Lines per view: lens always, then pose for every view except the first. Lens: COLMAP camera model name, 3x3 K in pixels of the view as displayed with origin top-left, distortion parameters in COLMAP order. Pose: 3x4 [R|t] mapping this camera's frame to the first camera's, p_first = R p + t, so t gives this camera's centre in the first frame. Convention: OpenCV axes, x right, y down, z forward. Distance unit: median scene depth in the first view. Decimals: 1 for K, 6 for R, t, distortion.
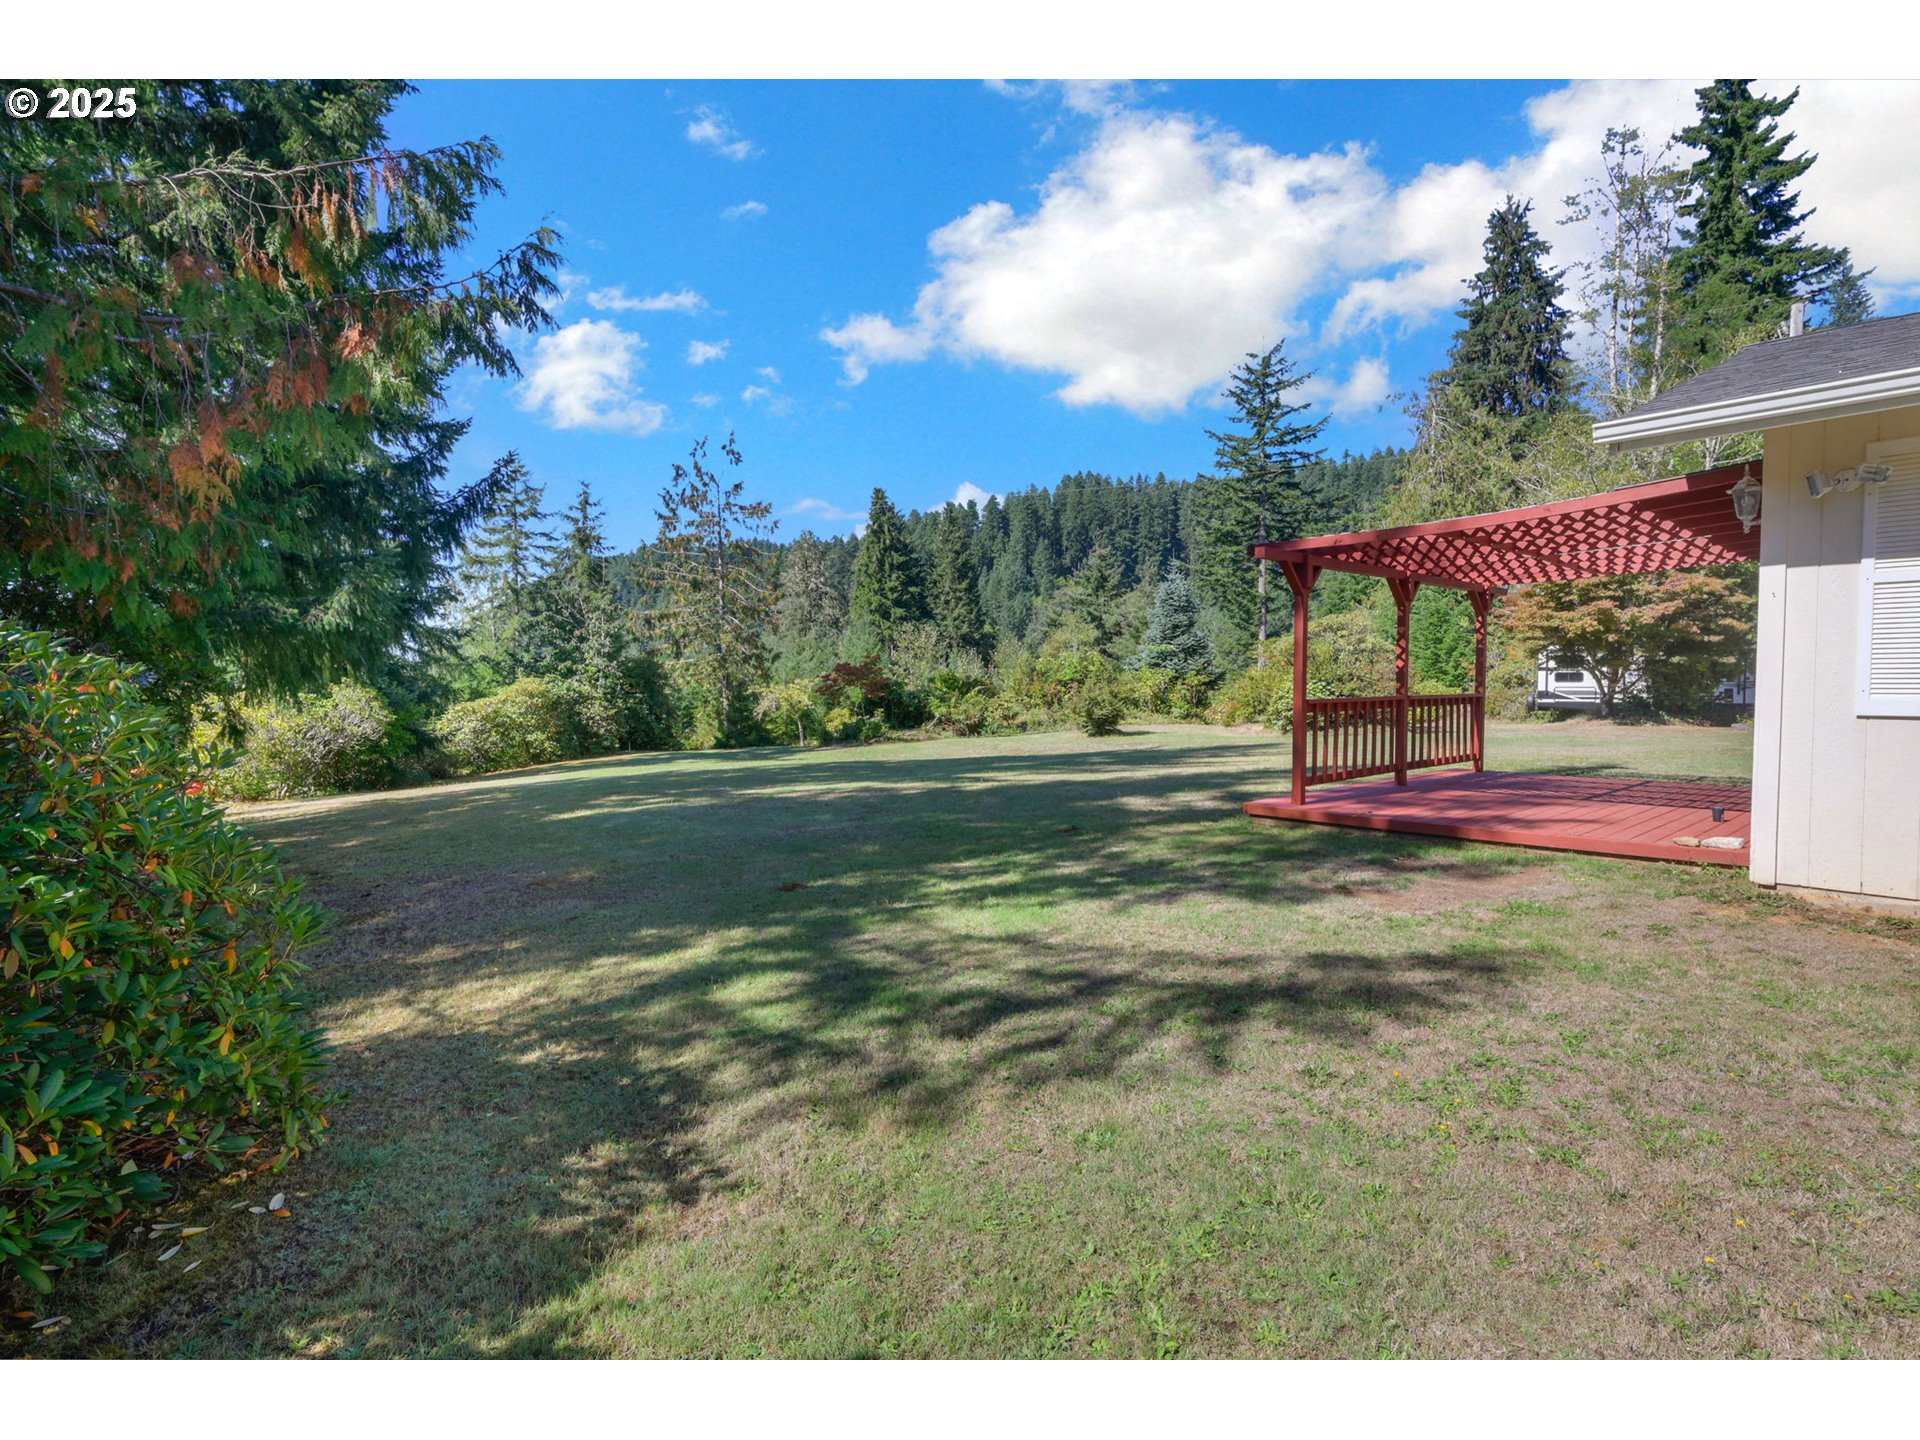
lens RADIAL K [[933.4, 0, 963.5], [0, 933.4, 722.7], [0, 0, 1]] dist [0.000756, 0.000127]
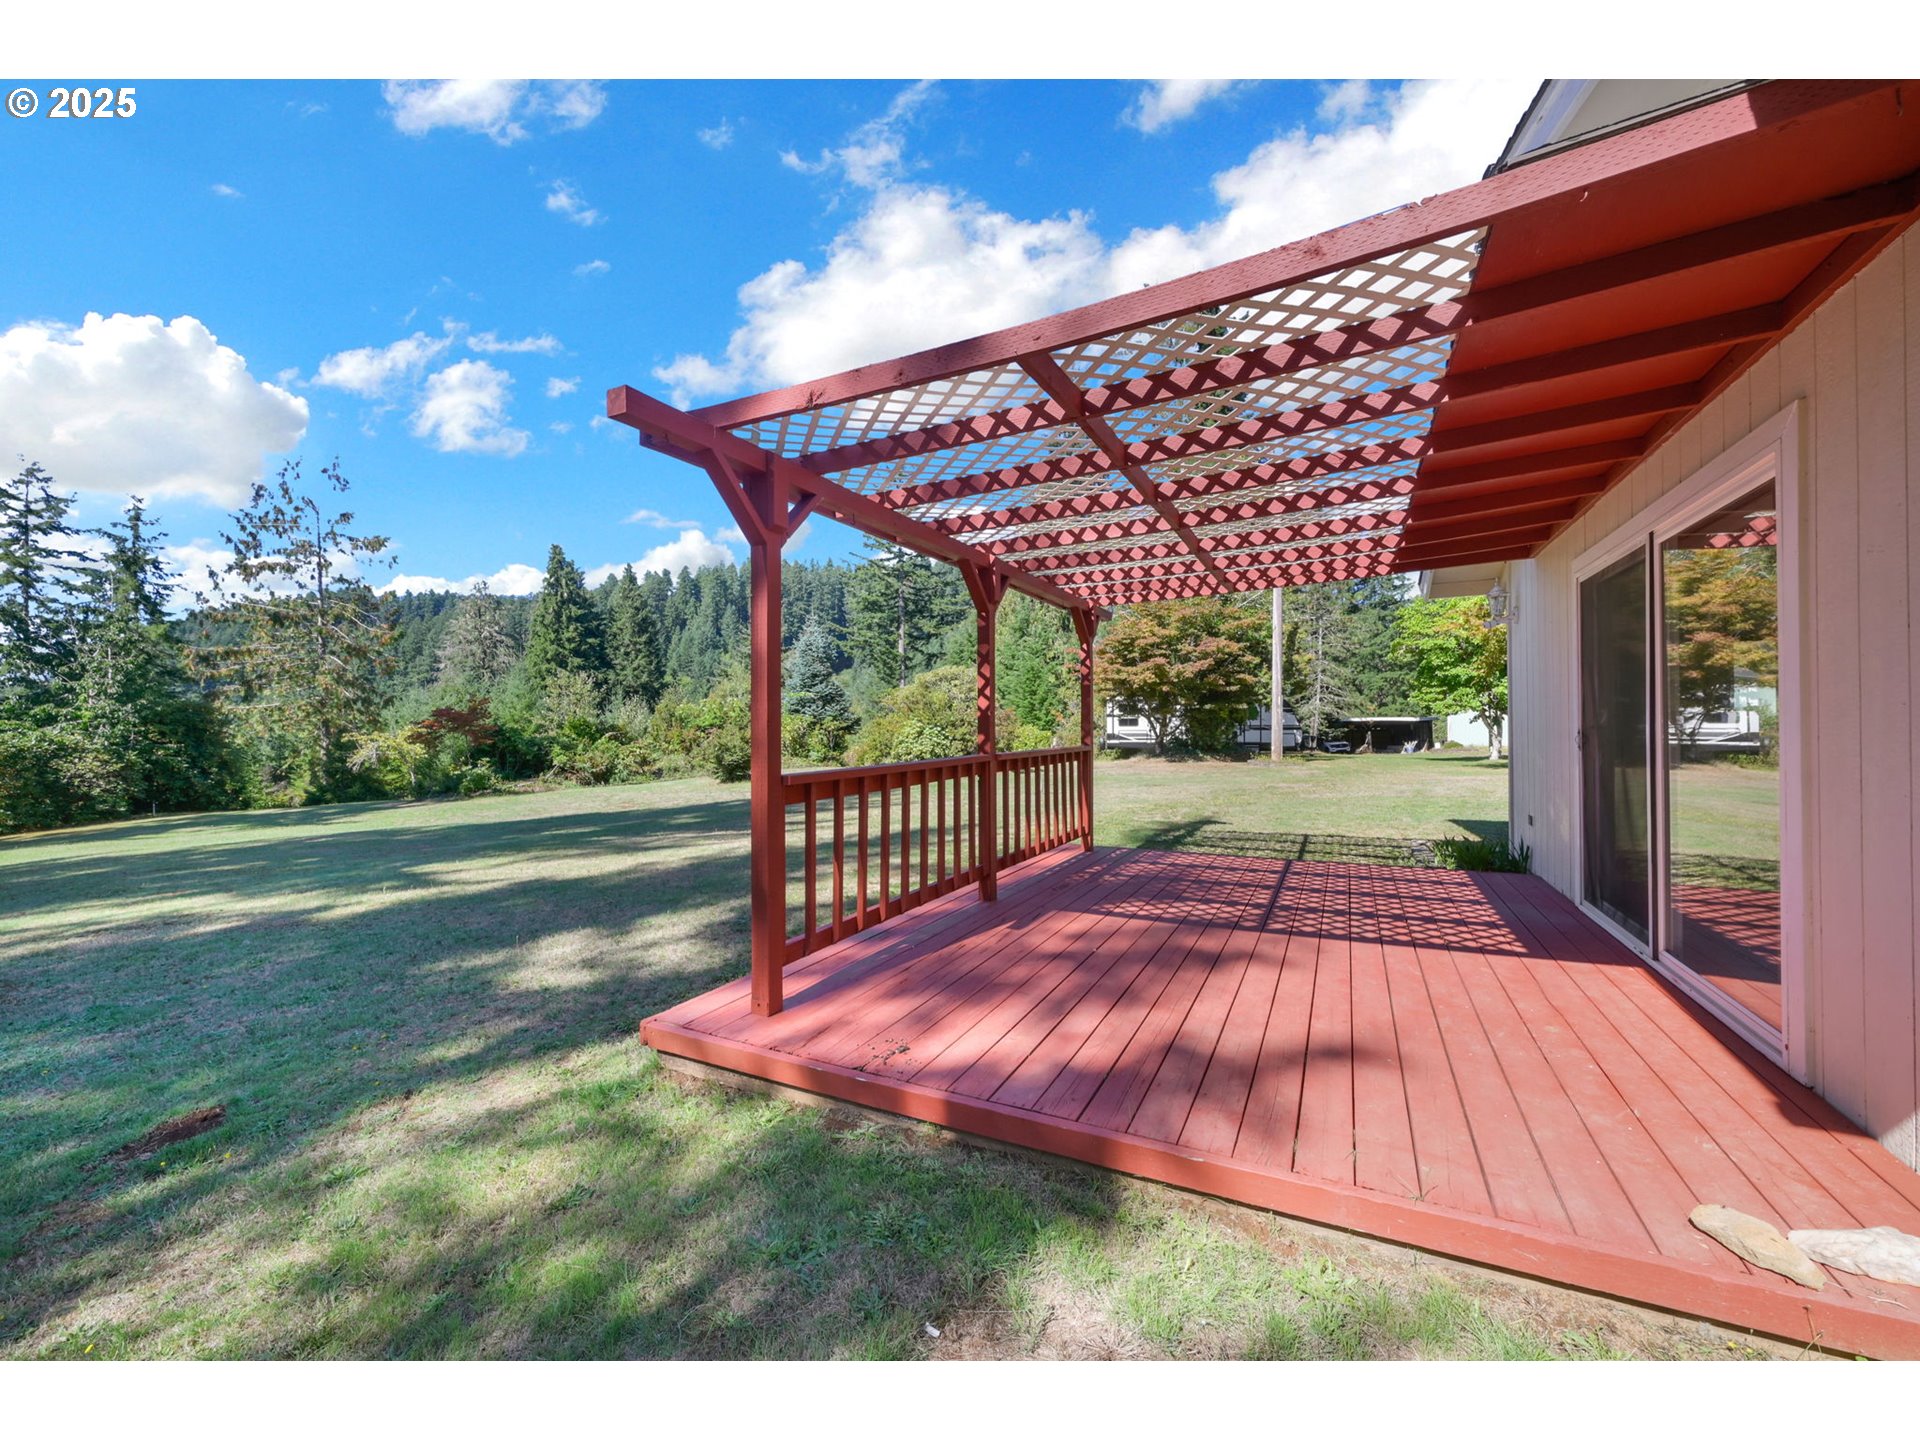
lens RADIAL K [[766.8, 0, 966.0], [0, 766.8, 723.1], [0, 0, 1]] dist [-0.000287, -0.000236]
pose [[0.927896, -0.001958, 0.372834, 0.051924], [0.019756, 0.998840, -0.043922, -0.005393], [-0.372315, 0.048120, 0.926858, 0.103408]]
